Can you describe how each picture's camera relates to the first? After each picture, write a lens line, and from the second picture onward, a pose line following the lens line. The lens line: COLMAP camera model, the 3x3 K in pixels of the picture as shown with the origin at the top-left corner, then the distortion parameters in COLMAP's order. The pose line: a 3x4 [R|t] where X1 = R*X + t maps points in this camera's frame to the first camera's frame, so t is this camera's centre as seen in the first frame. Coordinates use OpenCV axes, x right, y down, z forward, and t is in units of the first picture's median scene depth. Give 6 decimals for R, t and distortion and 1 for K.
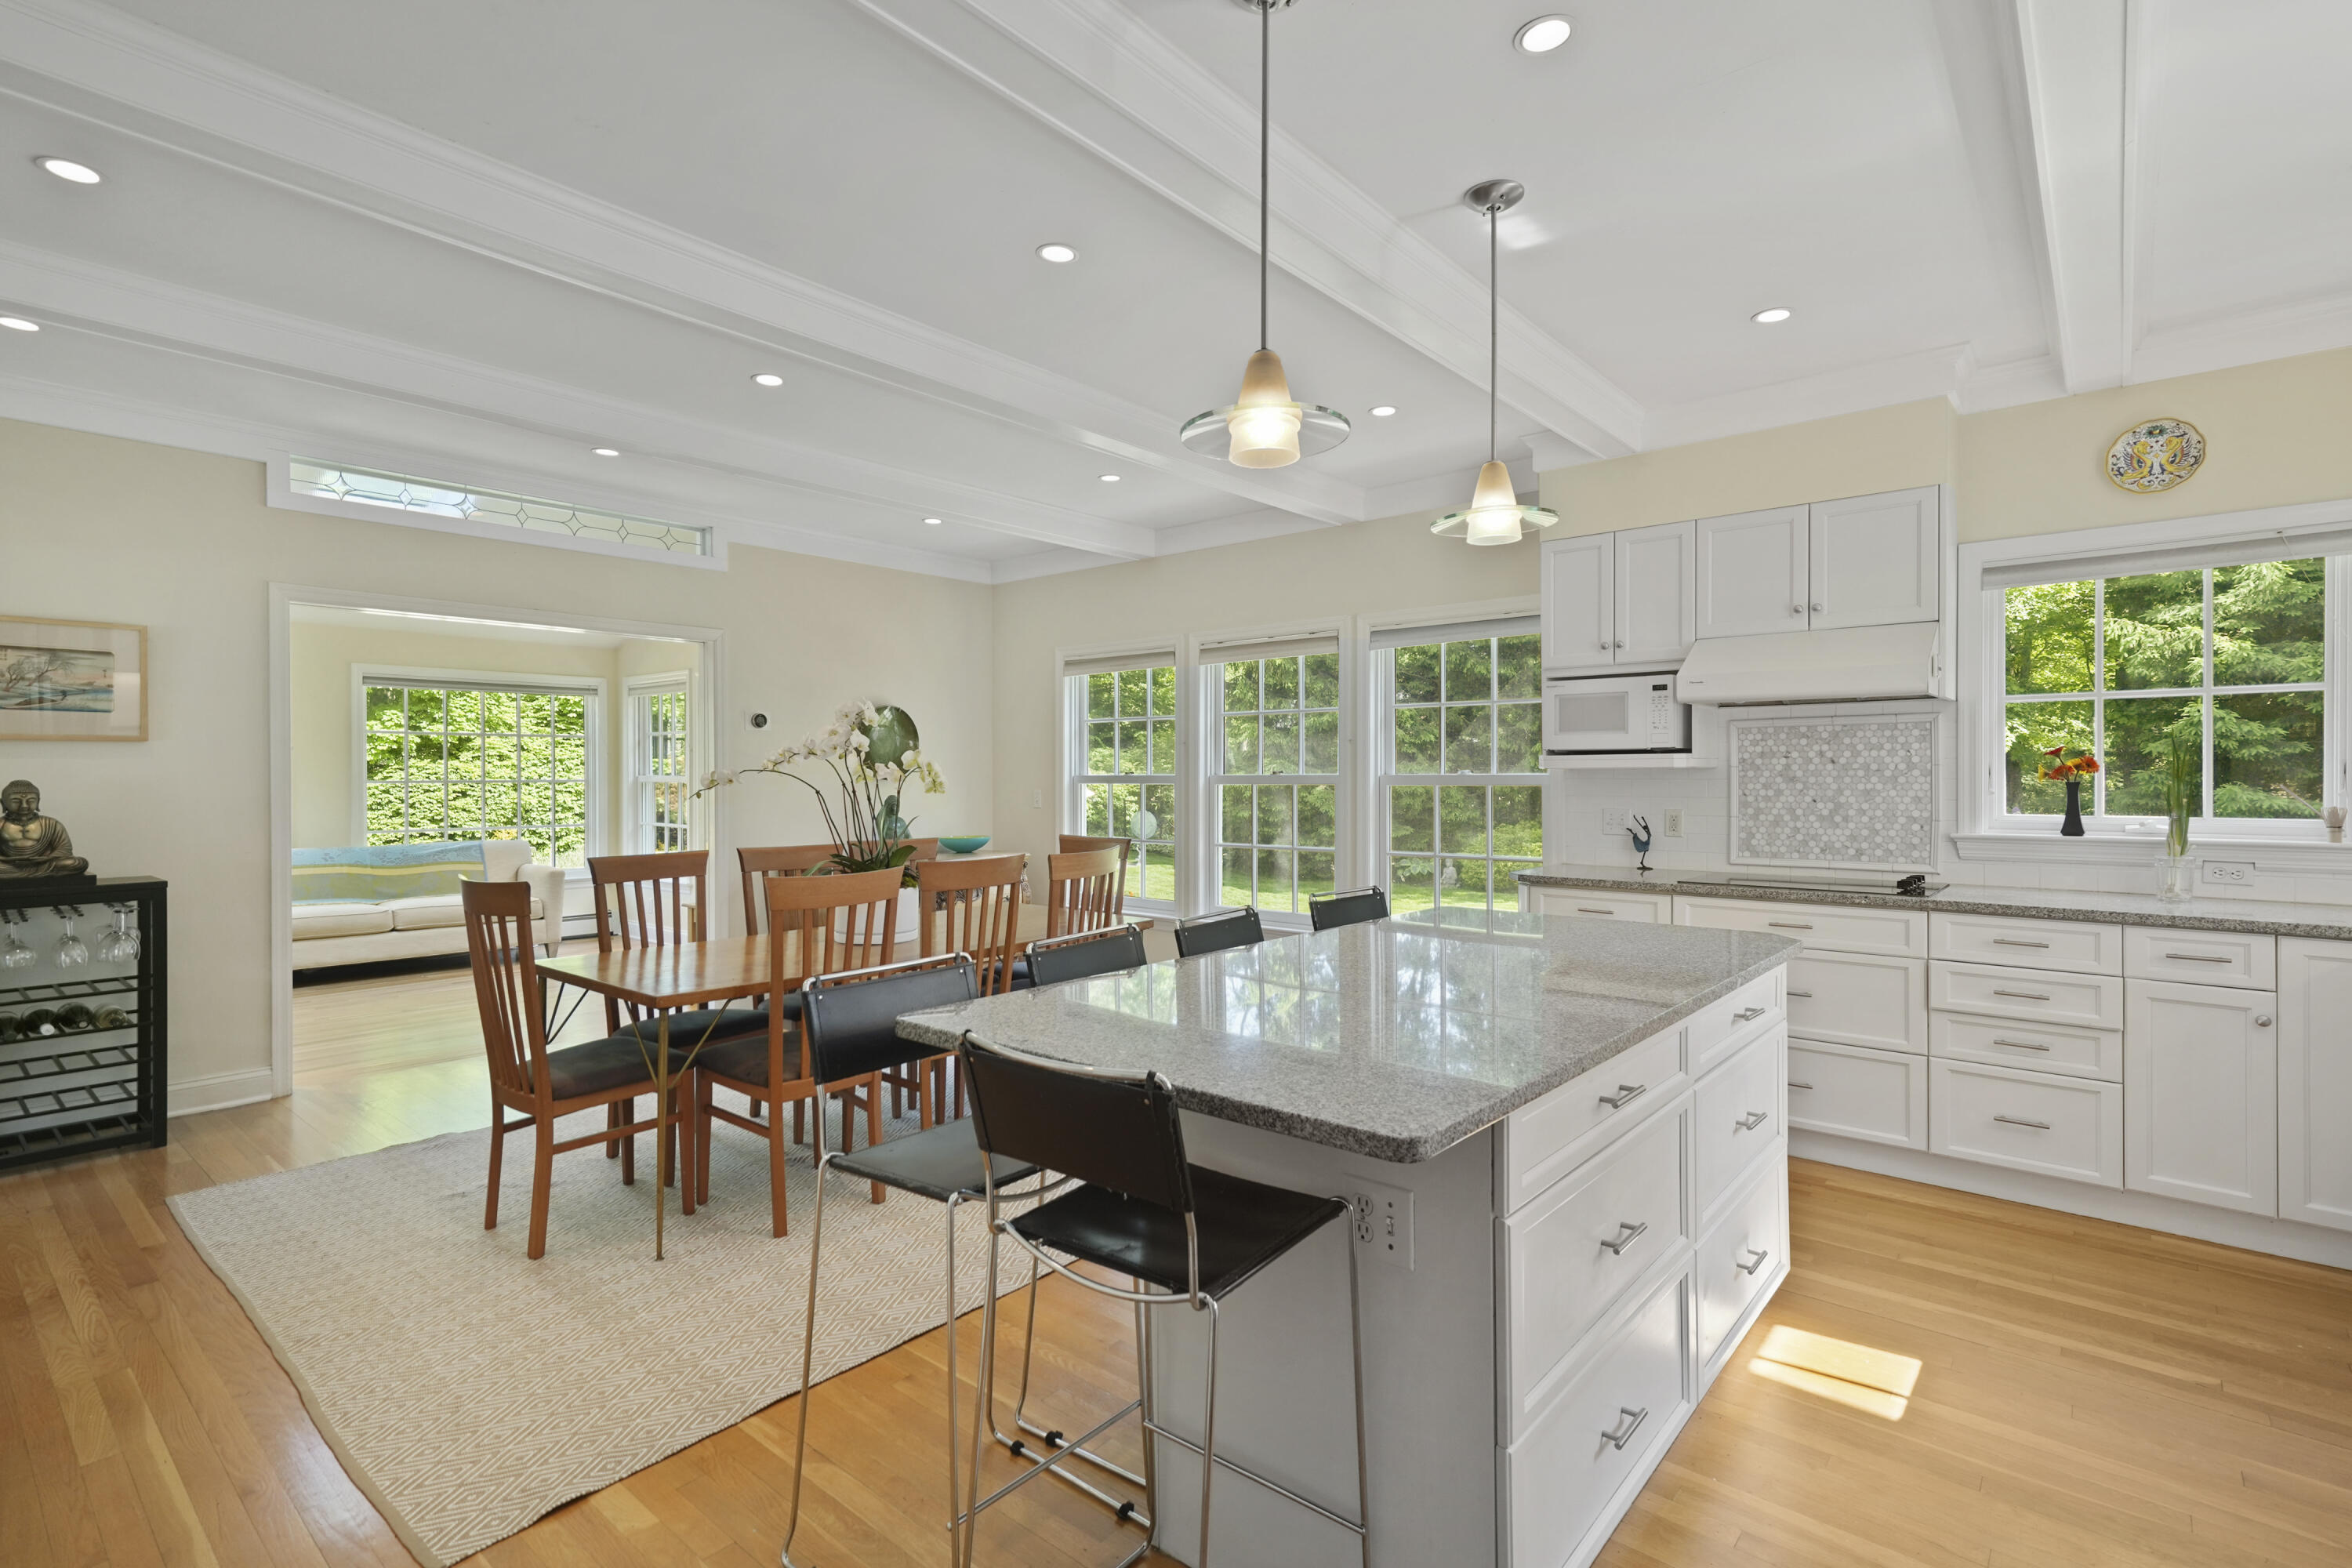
lens RADIAL K [[1082.8, 0, 1177.7], [0, 1082.8, 776.8], [0, 0, 1]] dist [-0.000067, 0.000085]
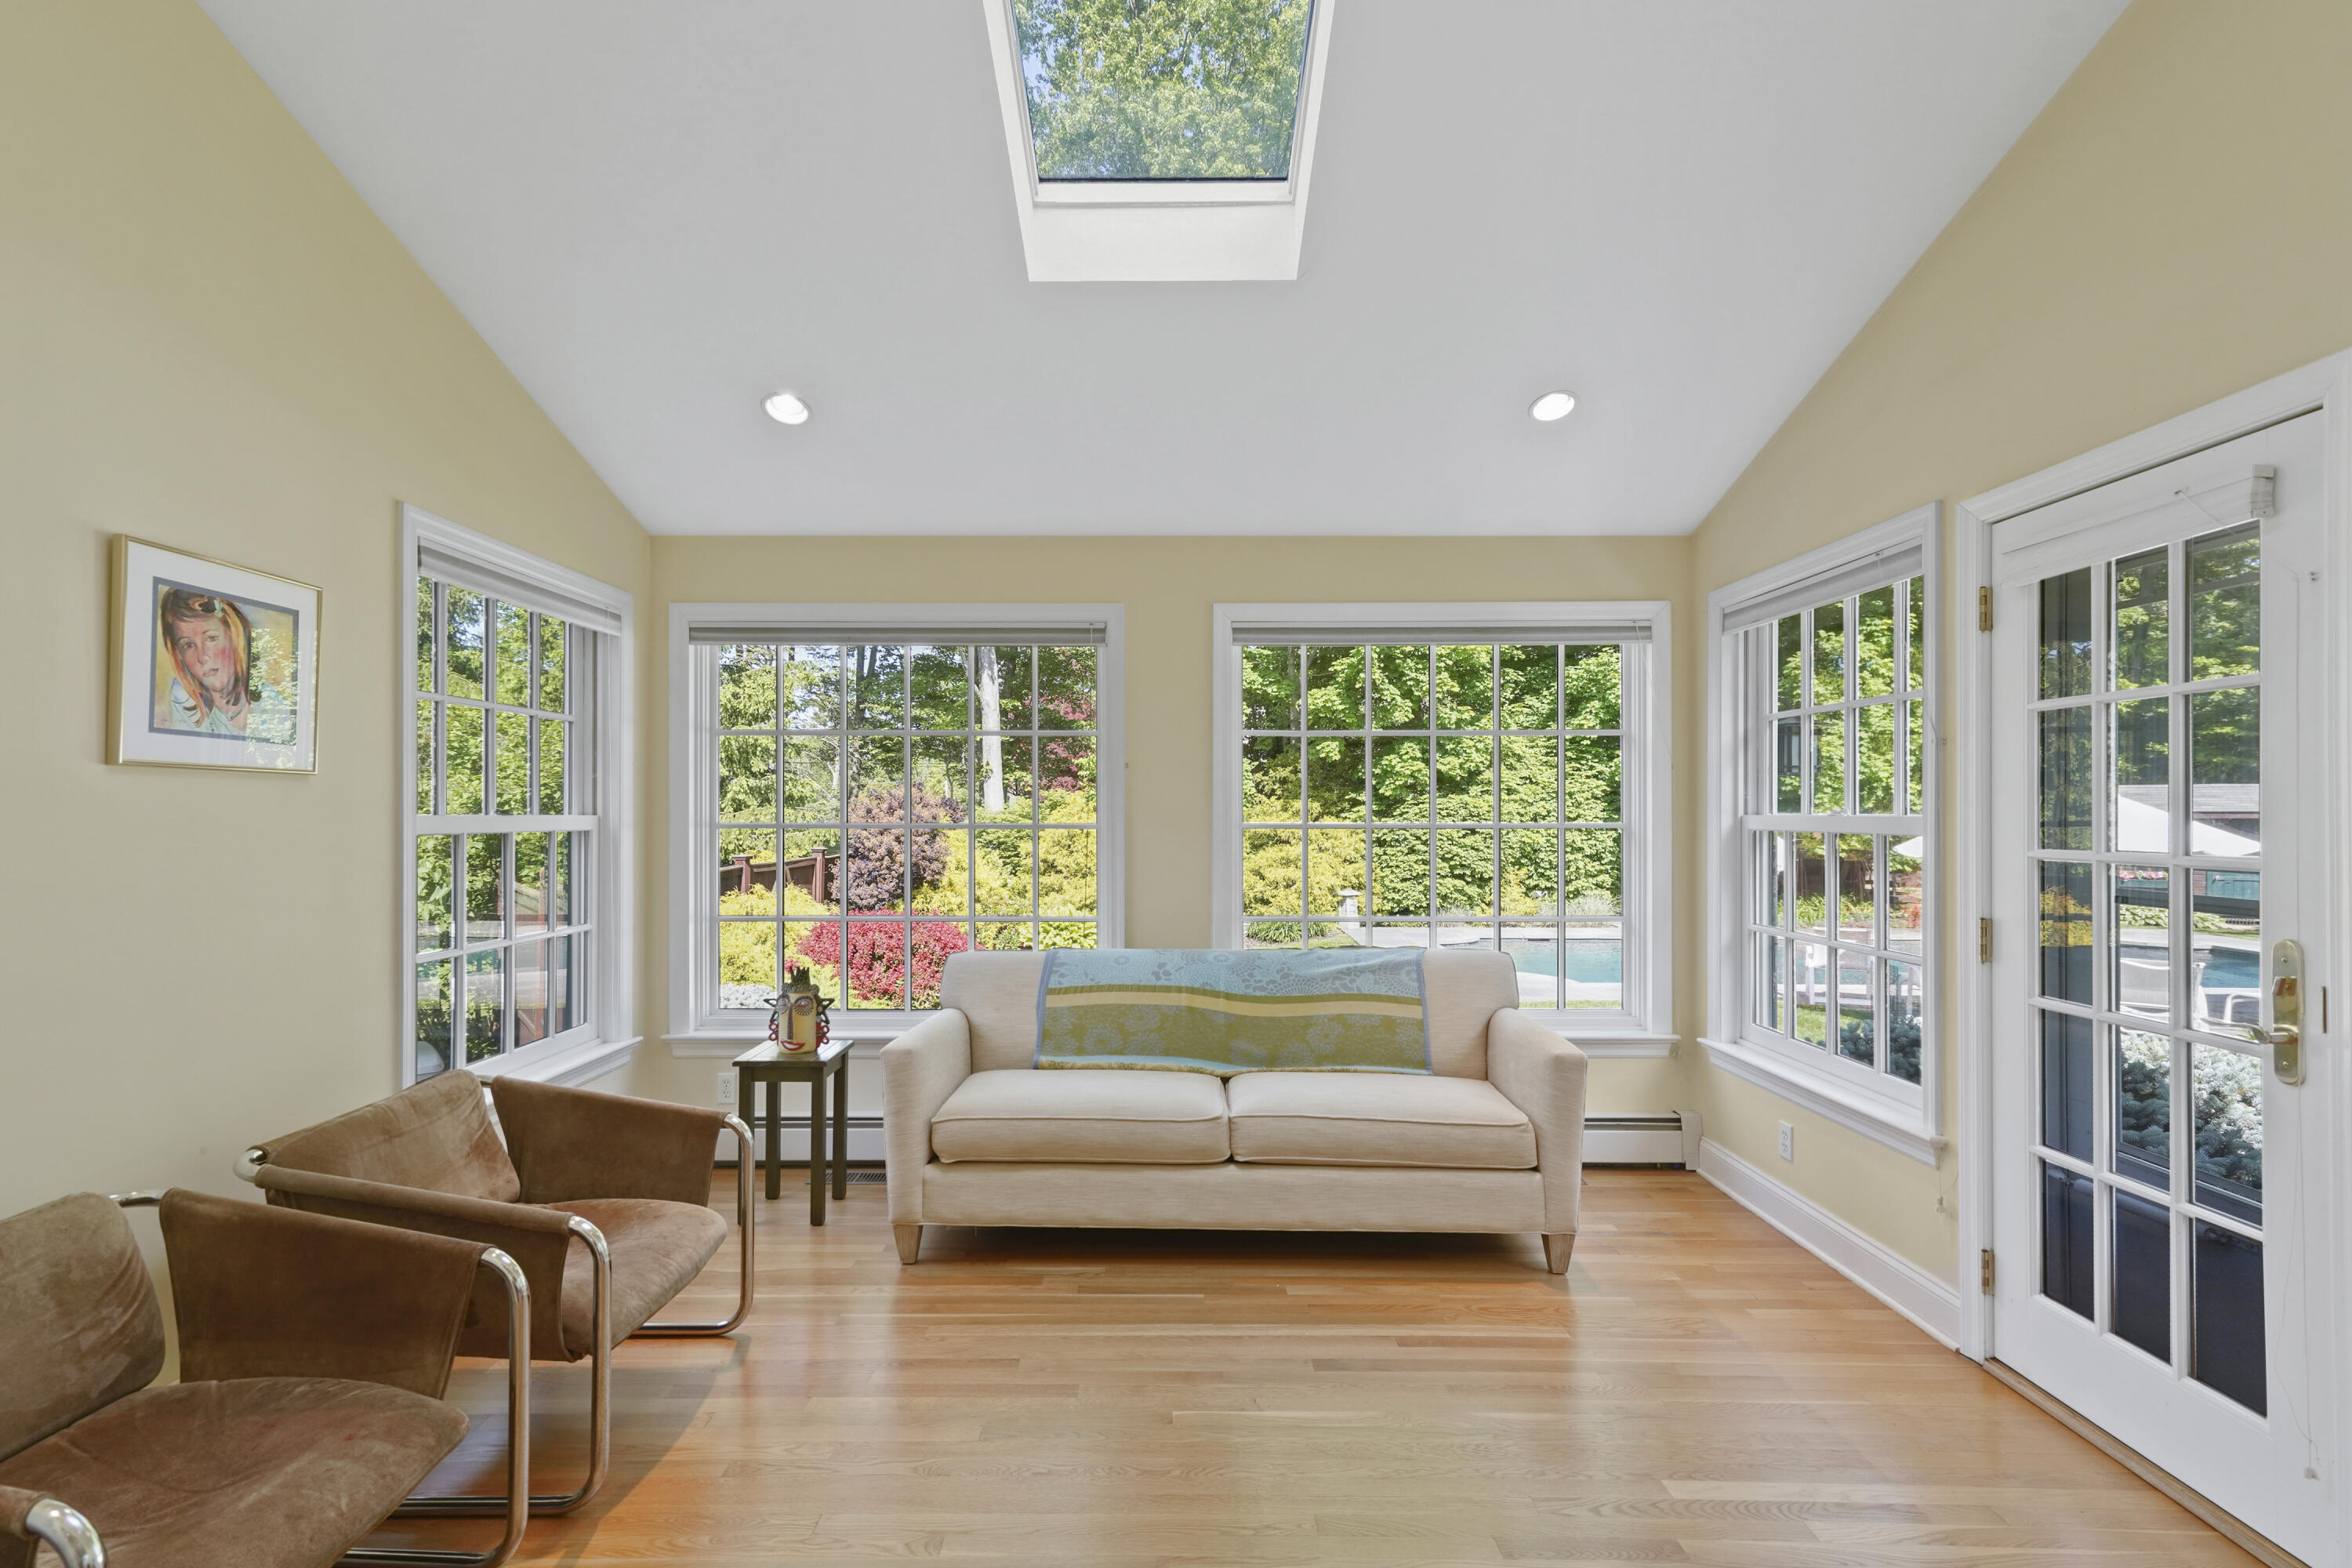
lens RADIAL K [[1052.6, 0, 1181.3], [0, 1052.6, 812.2], [0, 0, 1]] dist [0.000327, -0.000213]
pose [[0.644218, 0.002322, -0.764838, -0.131666], [-0.001965, 0.999997, 0.001380, -0.001004], [0.764839, 0.000614, 0.644221, 0.228785]]
